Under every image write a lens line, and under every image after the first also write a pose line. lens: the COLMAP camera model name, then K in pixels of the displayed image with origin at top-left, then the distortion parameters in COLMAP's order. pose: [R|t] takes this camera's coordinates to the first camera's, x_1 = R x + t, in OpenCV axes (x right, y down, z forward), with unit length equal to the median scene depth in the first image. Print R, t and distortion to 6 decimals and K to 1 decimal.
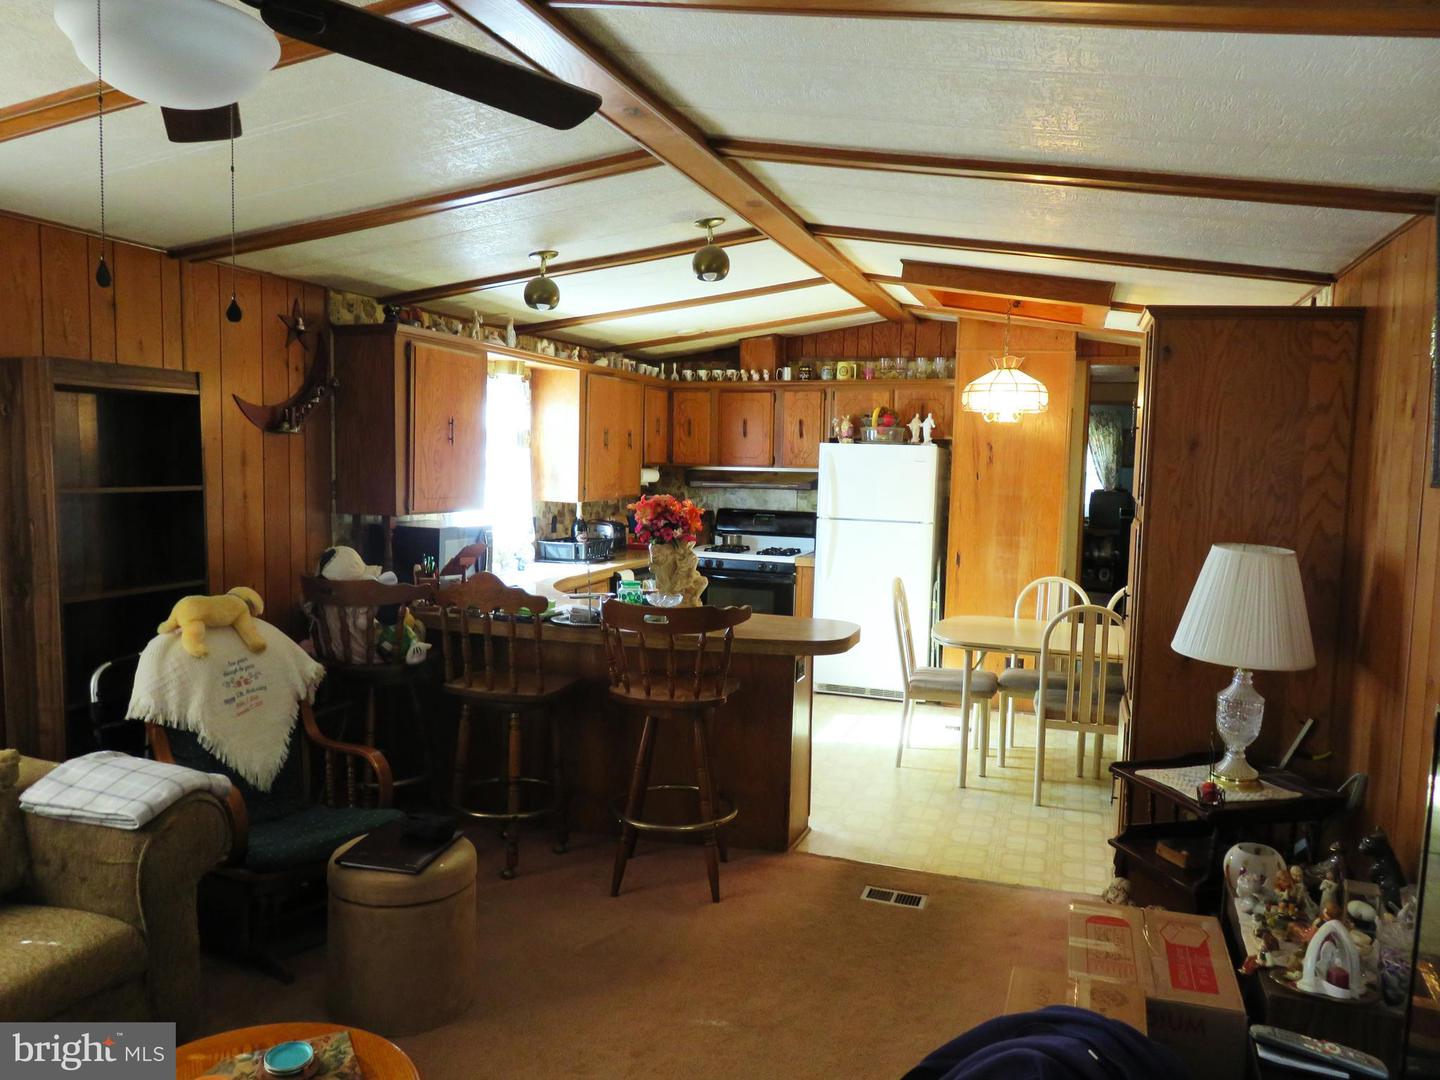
lens RADIAL K [[1071.3, 0, 721.7], [0, 1071.3, 544.8], [0, 0, 1]] dist [-0.010628, -0.000594]
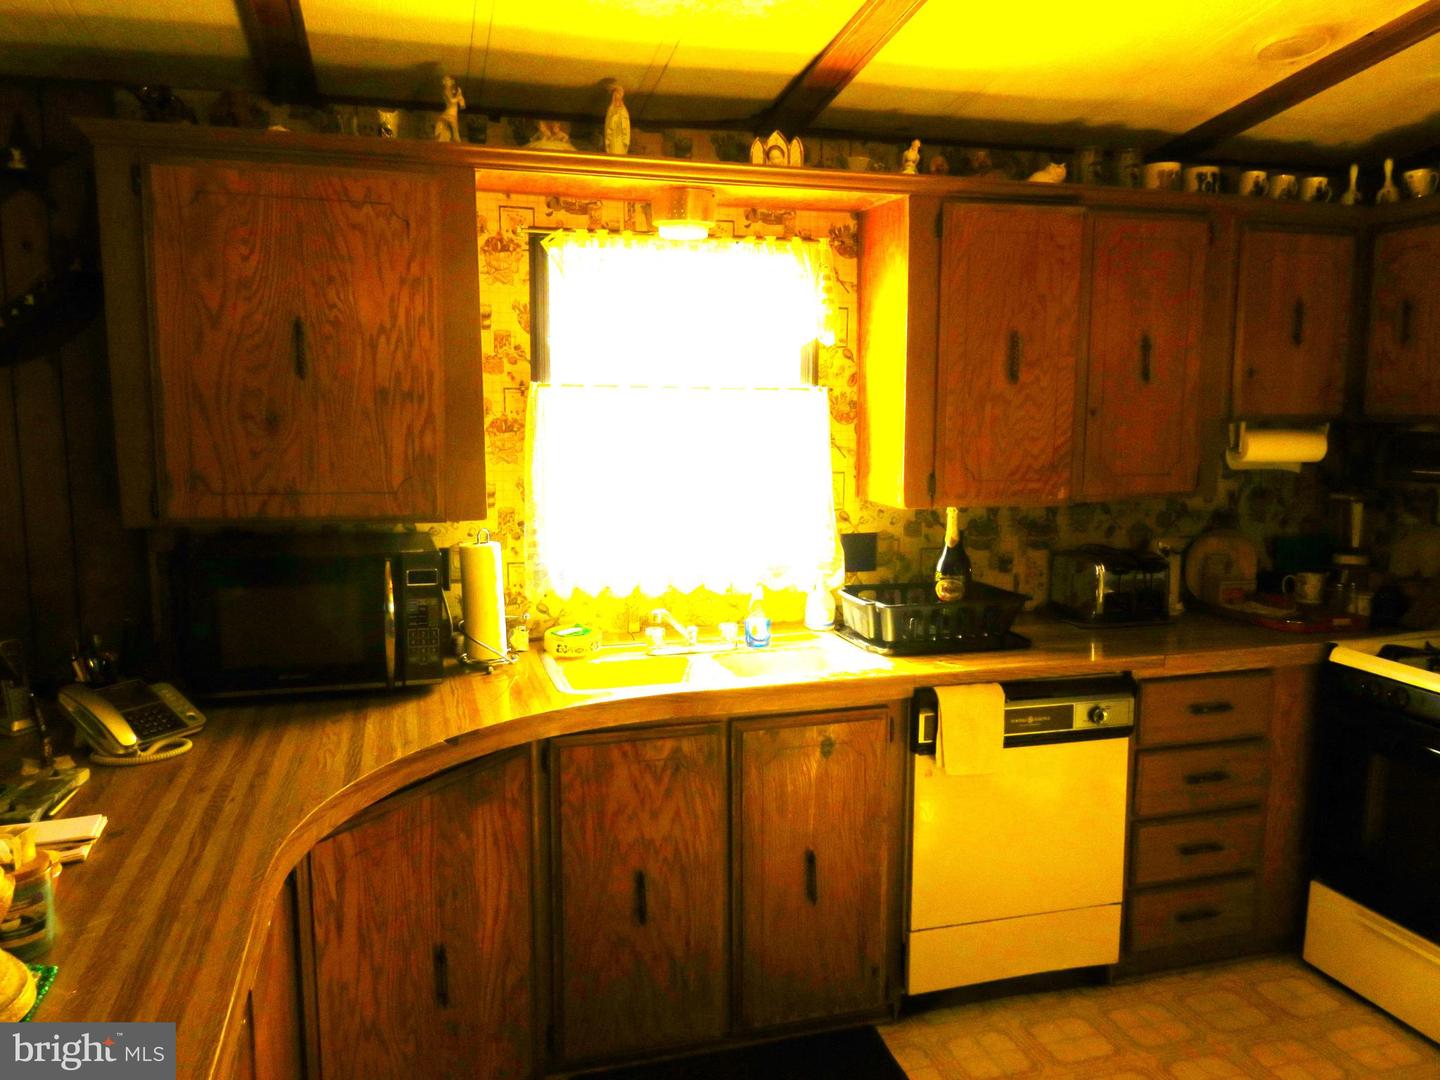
lens RADIAL K [[1082.8, 0, 717.1], [0, 1082.8, 543.4], [0, 0, 1]] dist [-0.012182, 0.009315]
pose [[0.564673, 0.086489, -0.820771, 0.165286], [-0.057288, 0.996203, 0.065563, -0.045429], [0.823324, 0.009999, 0.567483, 0.627217]]
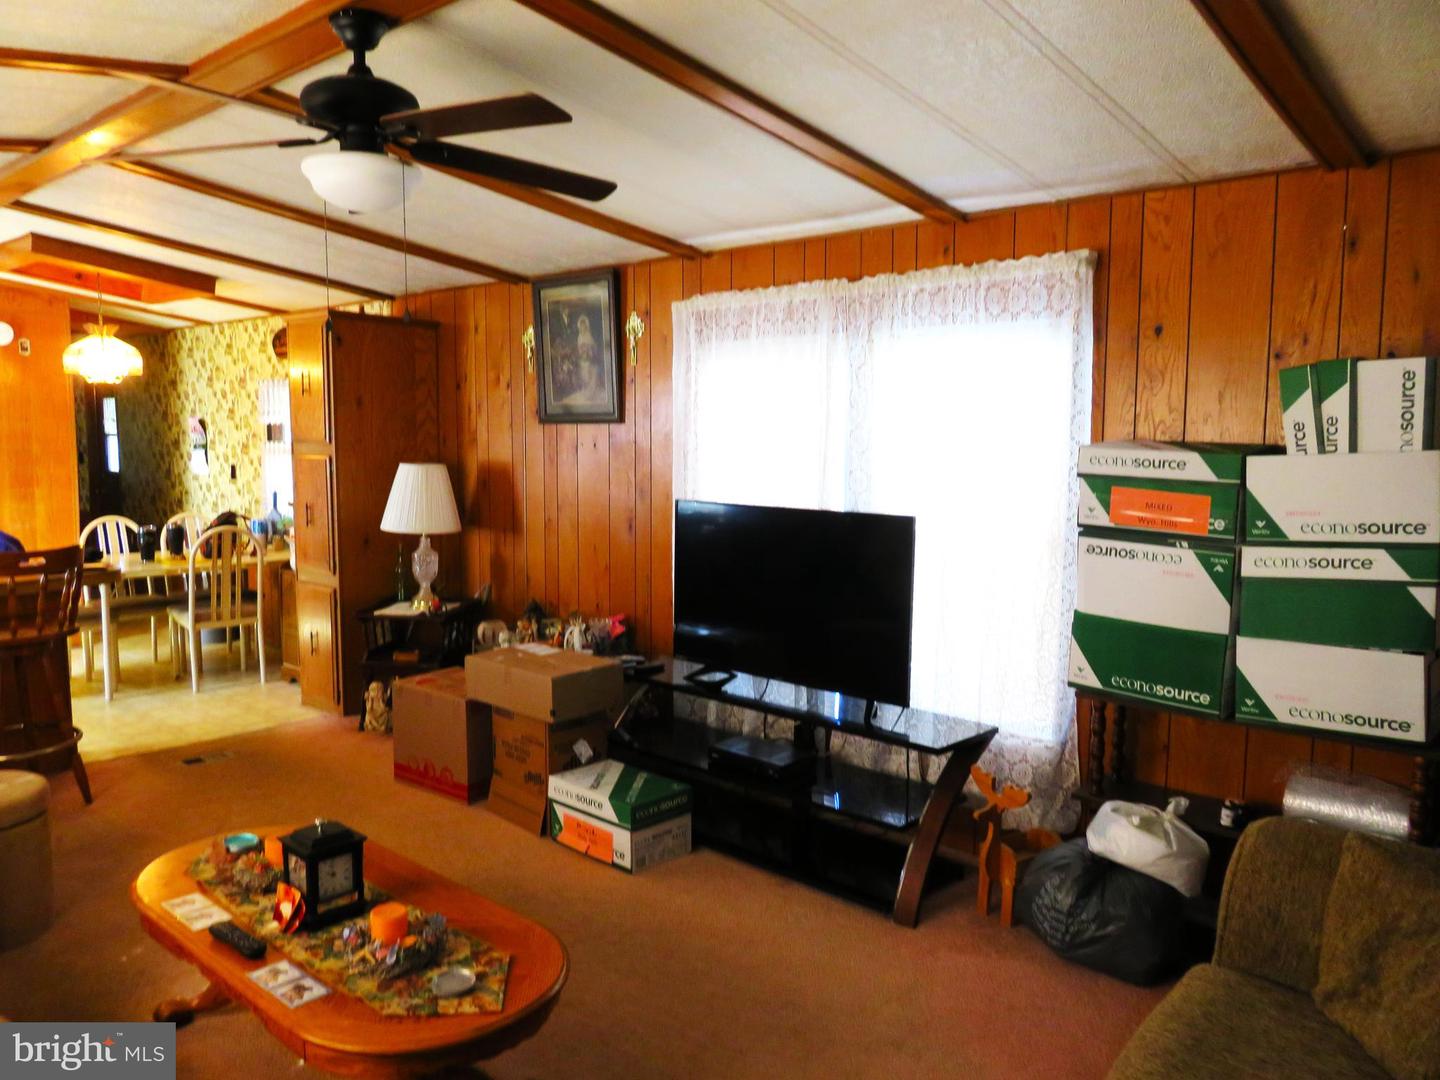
lens RADIAL K [[1056.2, 0, 720.0], [0, 1056.2, 540.0], [0, 0, 1]] dist [-0.010762, -0.002945]
pose [[0.397491, -0.115701, 0.910283, -0.384599], [0.081259, 0.992560, 0.090675, 0.003890], [-0.914001, 0.037926, 0.403935, -0.041794]]
